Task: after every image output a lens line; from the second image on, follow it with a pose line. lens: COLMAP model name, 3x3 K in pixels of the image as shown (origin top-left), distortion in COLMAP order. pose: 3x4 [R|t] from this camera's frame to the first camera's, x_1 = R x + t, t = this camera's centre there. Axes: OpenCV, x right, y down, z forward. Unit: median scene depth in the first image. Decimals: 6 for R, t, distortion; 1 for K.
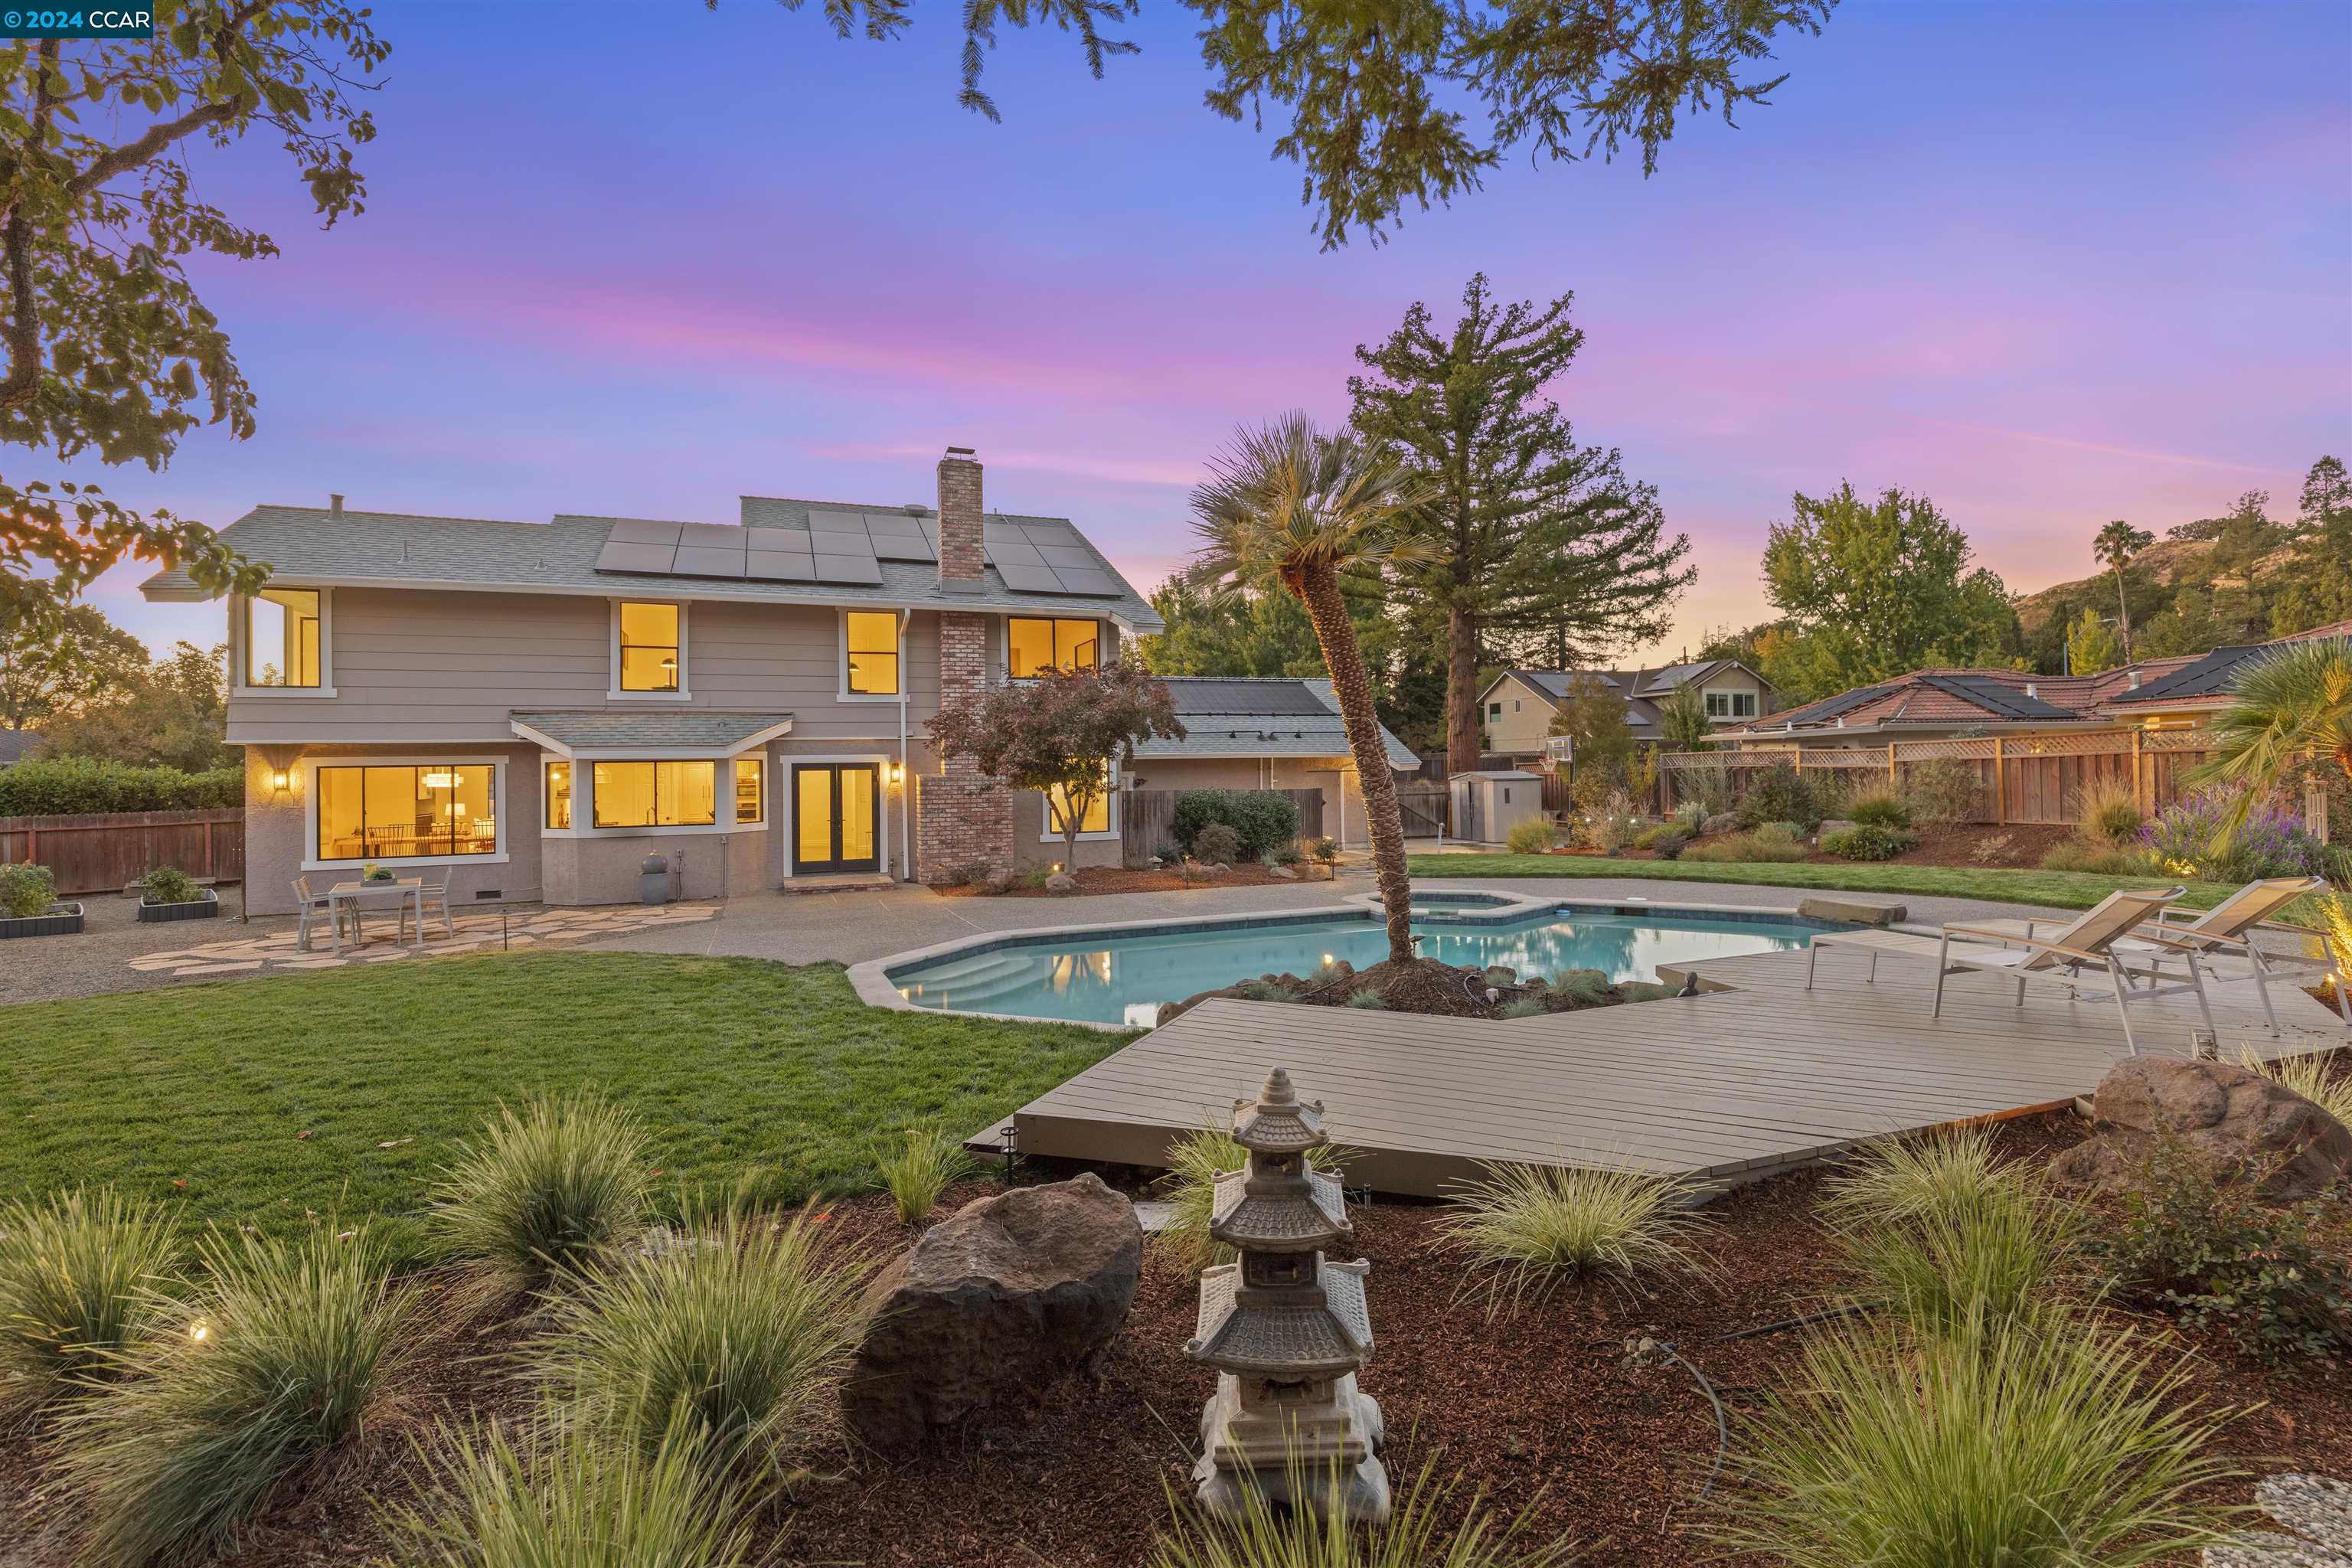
lens RADIAL K [[1097.2, 0, 1201.8], [0, 1097.2, 758.6], [0, 0, 1]] dist [0.008032, -0.001084]
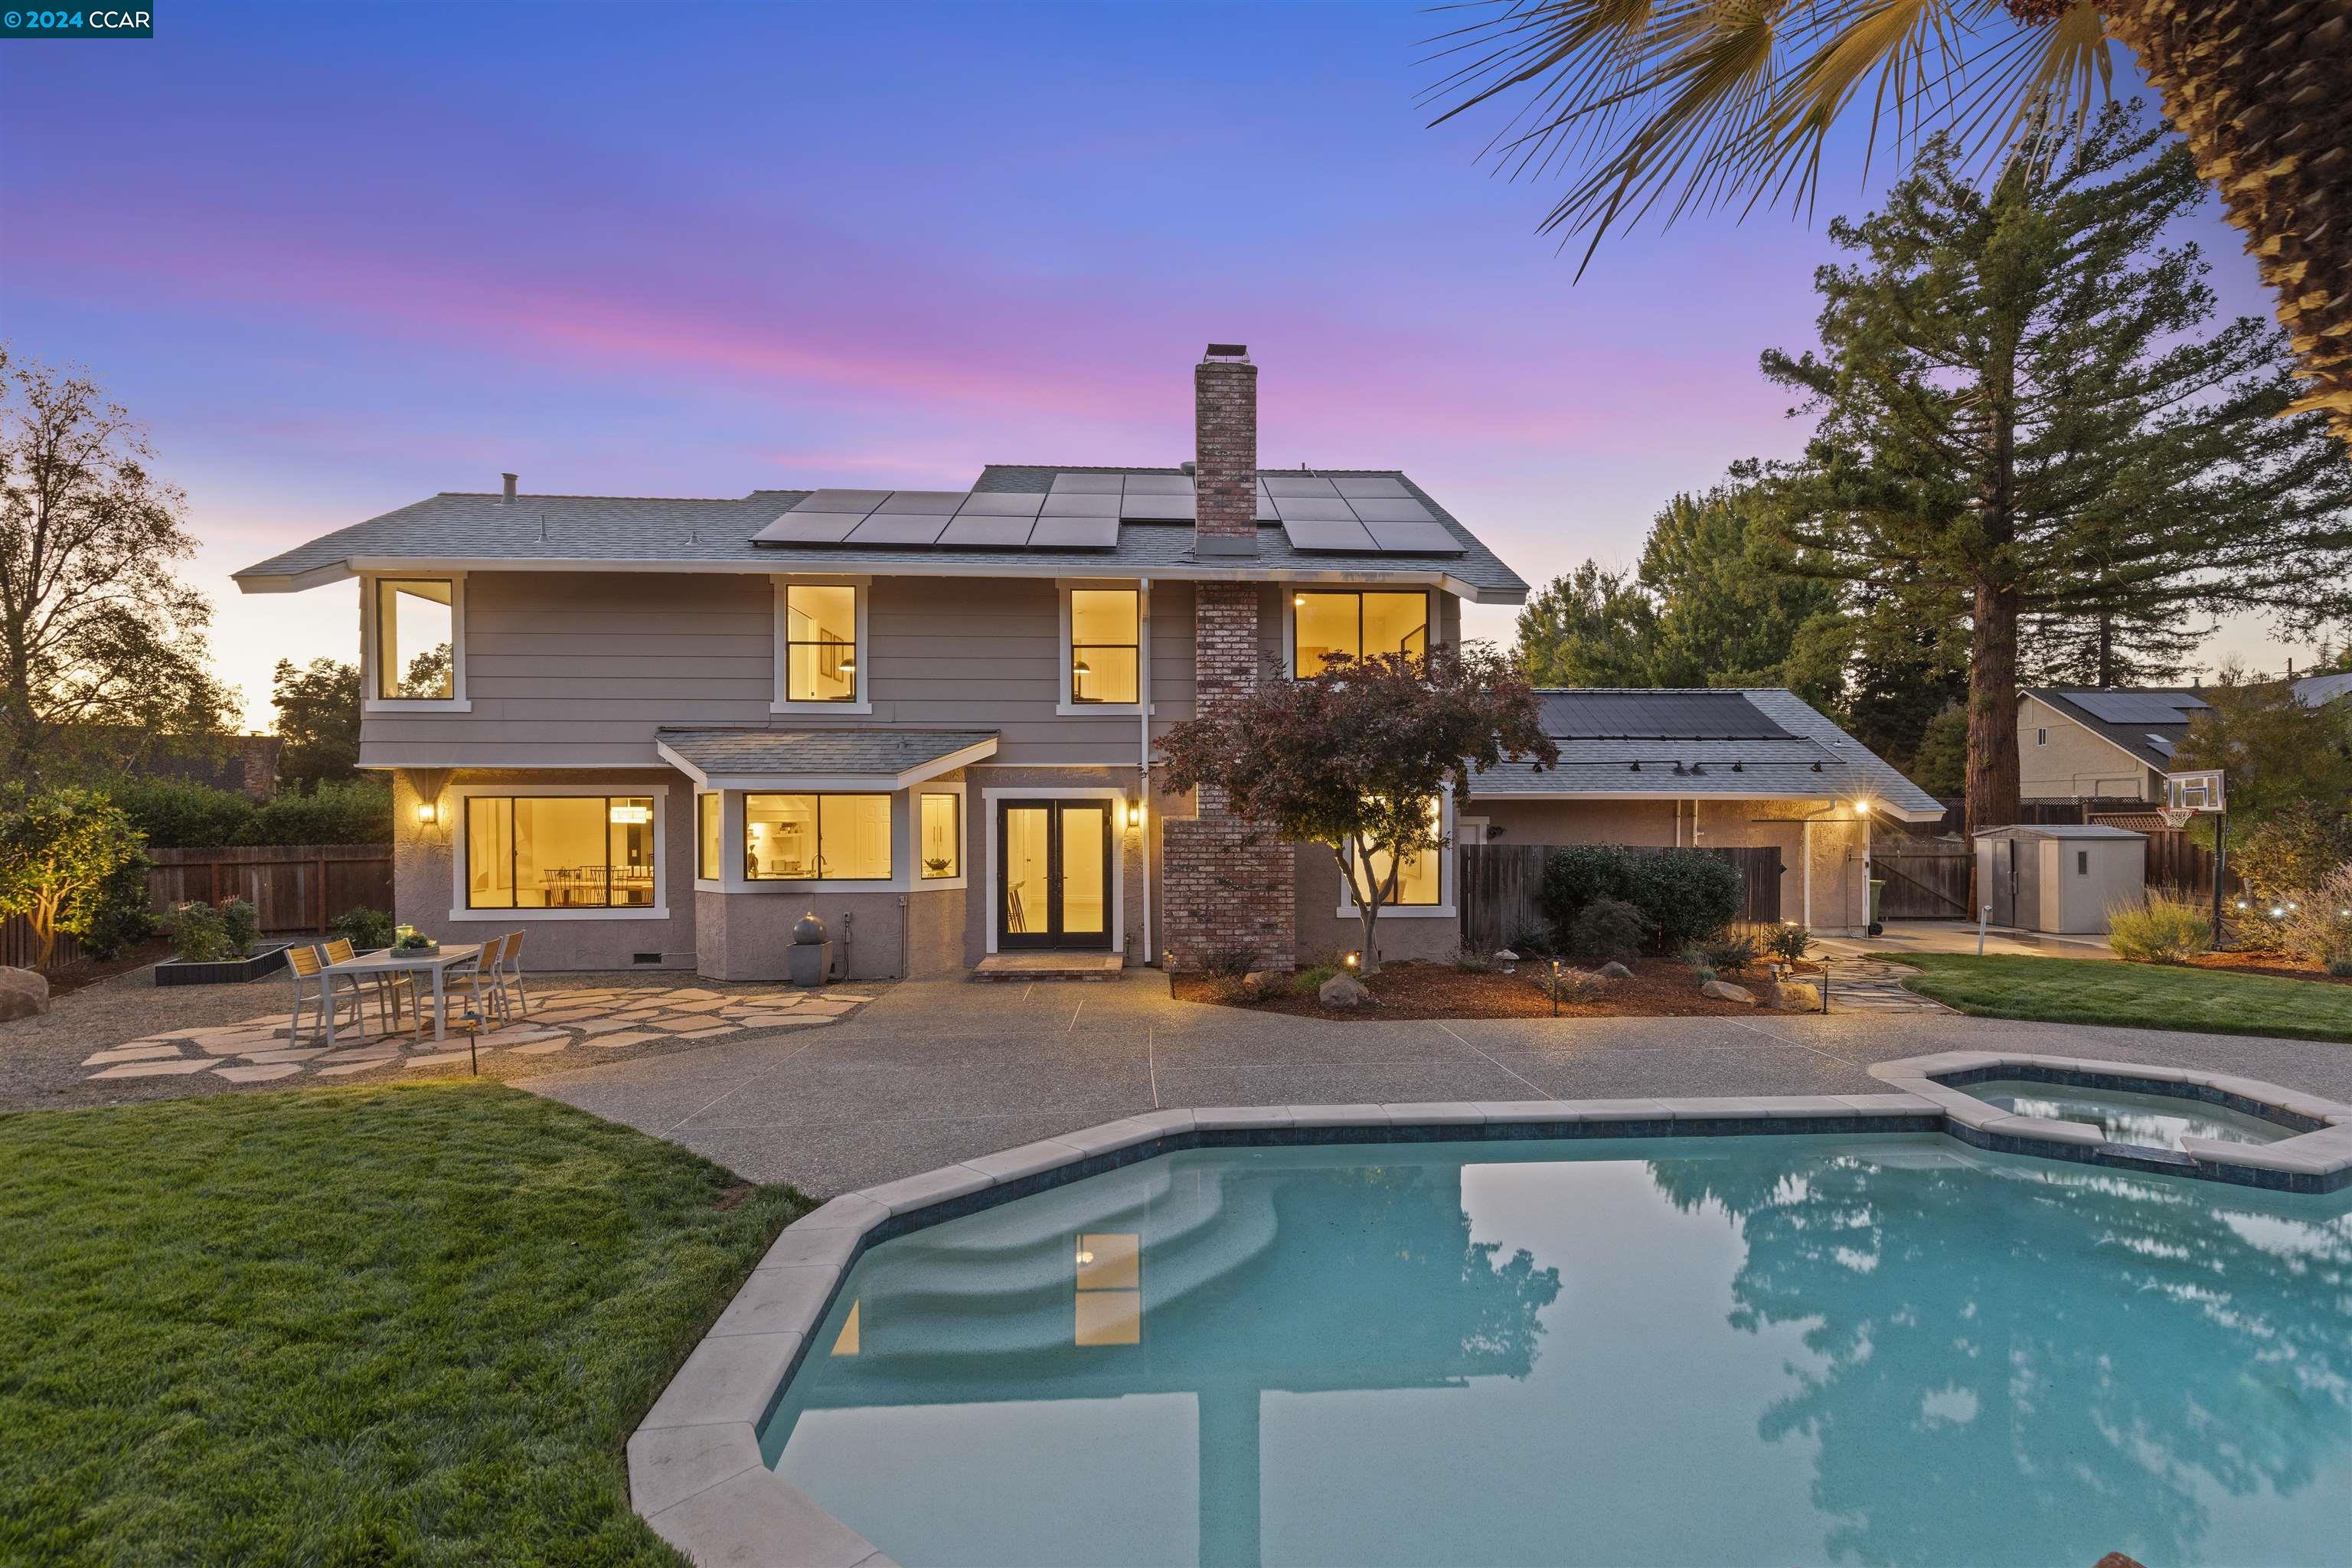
lens RADIAL K [[1097.2, 0, 1217.5], [0, 1097.2, 821.8], [0, 0, 1]] dist [0.008032, -0.001084]
pose [[0.946504, 0.016834, -0.322252, 0.002918], [-0.010955, 0.999739, 0.020050, 0.003122], [0.322506, -0.015447, 0.946442, 0.335034]]
